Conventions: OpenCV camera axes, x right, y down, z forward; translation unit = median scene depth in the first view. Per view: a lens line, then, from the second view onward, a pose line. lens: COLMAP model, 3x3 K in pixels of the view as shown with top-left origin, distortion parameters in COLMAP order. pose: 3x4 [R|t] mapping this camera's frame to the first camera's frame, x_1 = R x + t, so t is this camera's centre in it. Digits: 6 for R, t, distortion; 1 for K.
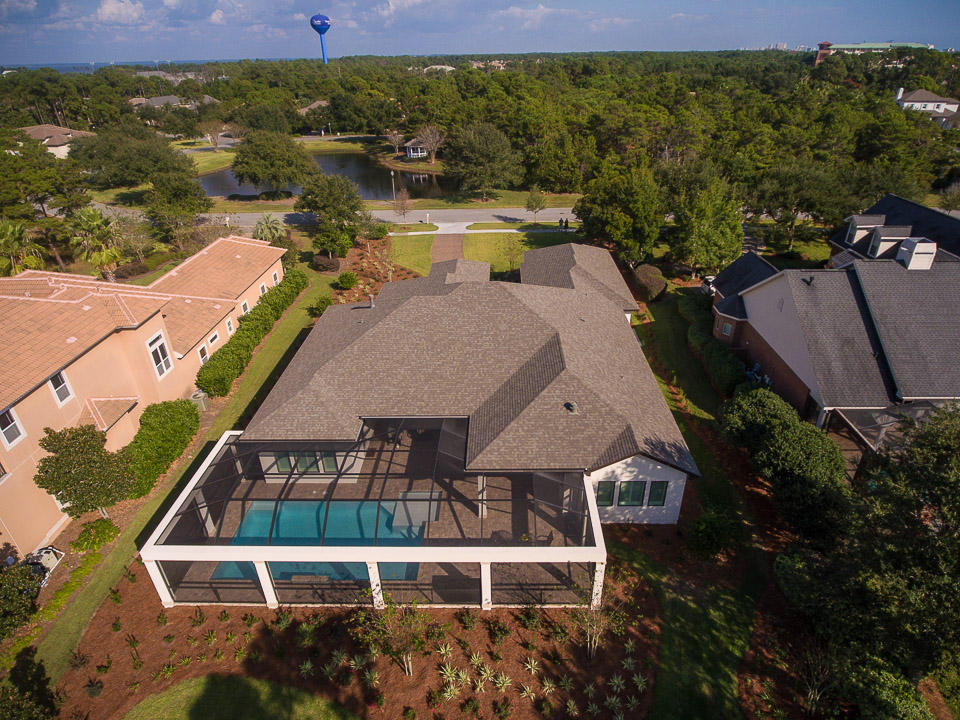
lens RADIAL K [[565.2, 0, 491.7], [0, 565.2, 366.0], [0, 0, 1]] dist [-0.019193, -0.001148]
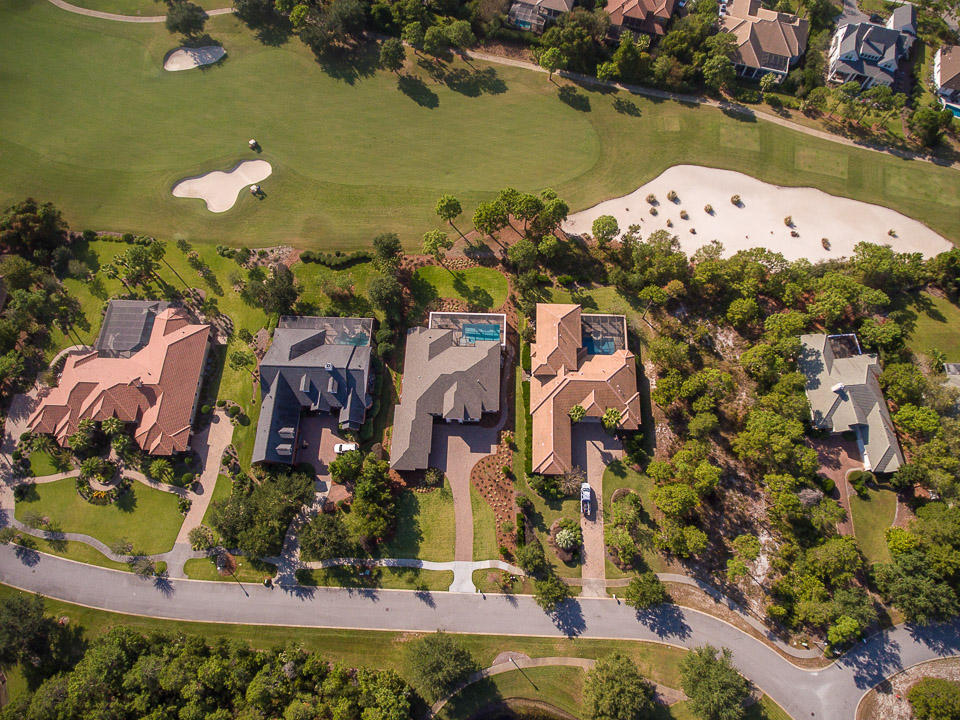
lens RADIAL K [[565.2, 0, 491.7], [0, 565.2, 366.0], [0, 0, 1]] dist [-0.019193, -0.001148]
pose [[-0.999836, -0.014625, 0.010707, -0.440349], [0.012918, -0.160632, 0.986930, -4.700501], [-0.012714, 0.986906, 0.160795, 0.476007]]
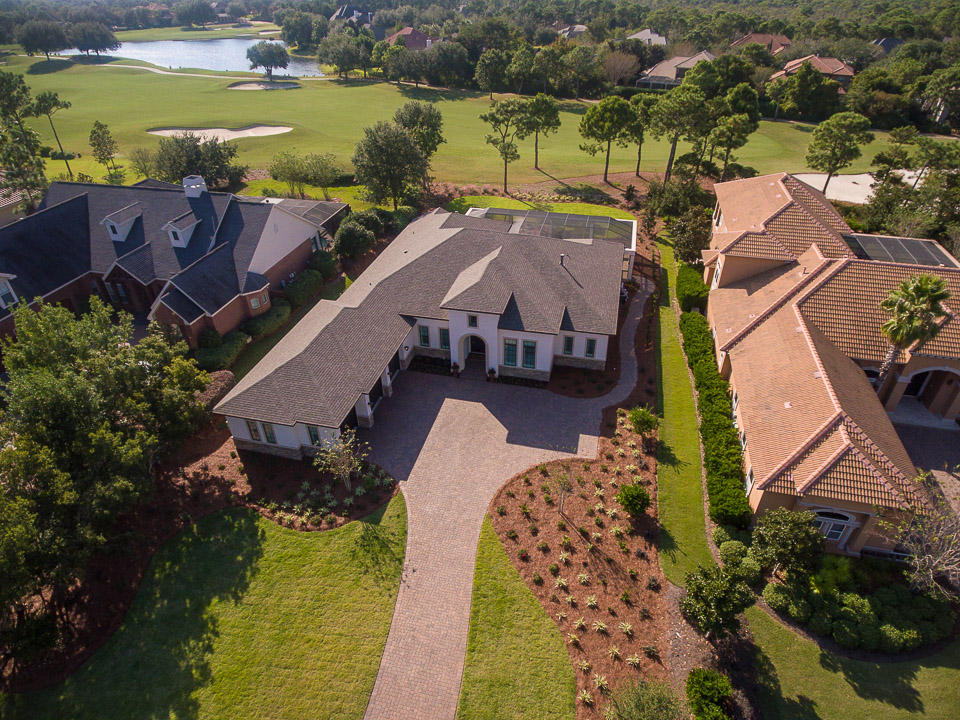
lens RADIAL K [[565.2, 0, 491.7], [0, 565.2, 366.0], [0, 0, 1]] dist [-0.019193, -0.001148]
pose [[-0.977312, -0.113444, 0.178862, -0.411402], [0.112048, 0.439710, 0.891123, -1.491469], [-0.179741, 0.890946, -0.417022, 2.339426]]
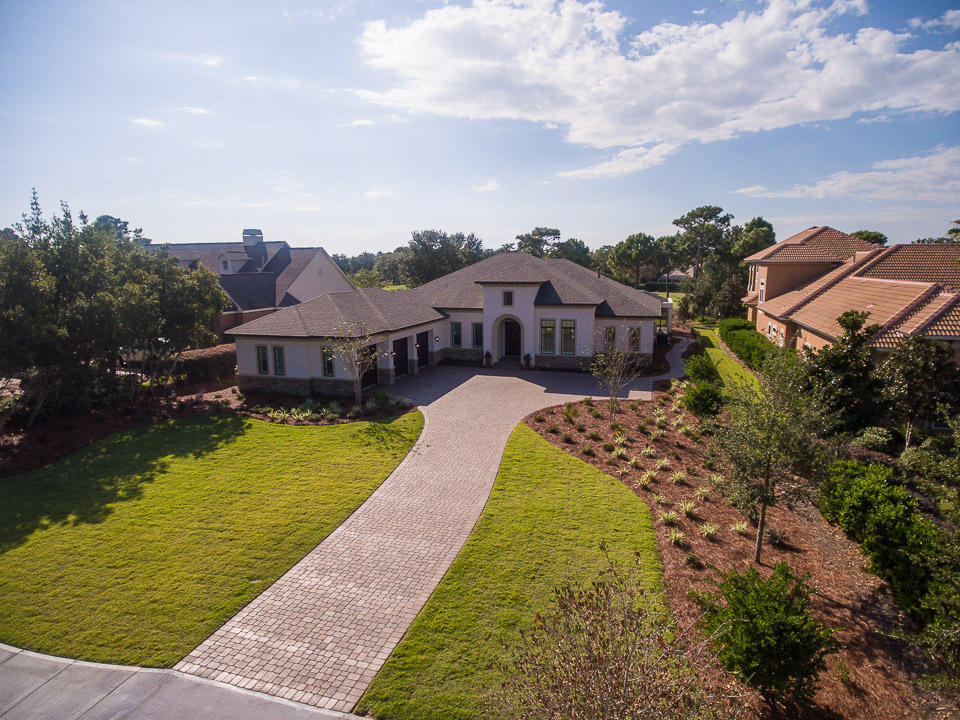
lens RADIAL K [[565.2, 0, 491.7], [0, 565.2, 366.0], [0, 0, 1]] dist [-0.019193, -0.001148]
pose [[-0.962518, -0.035265, 0.268915, -0.432137], [0.143358, 0.775531, 0.614817, -0.981359], [-0.230234, 0.630323, -0.741407, 2.787184]]
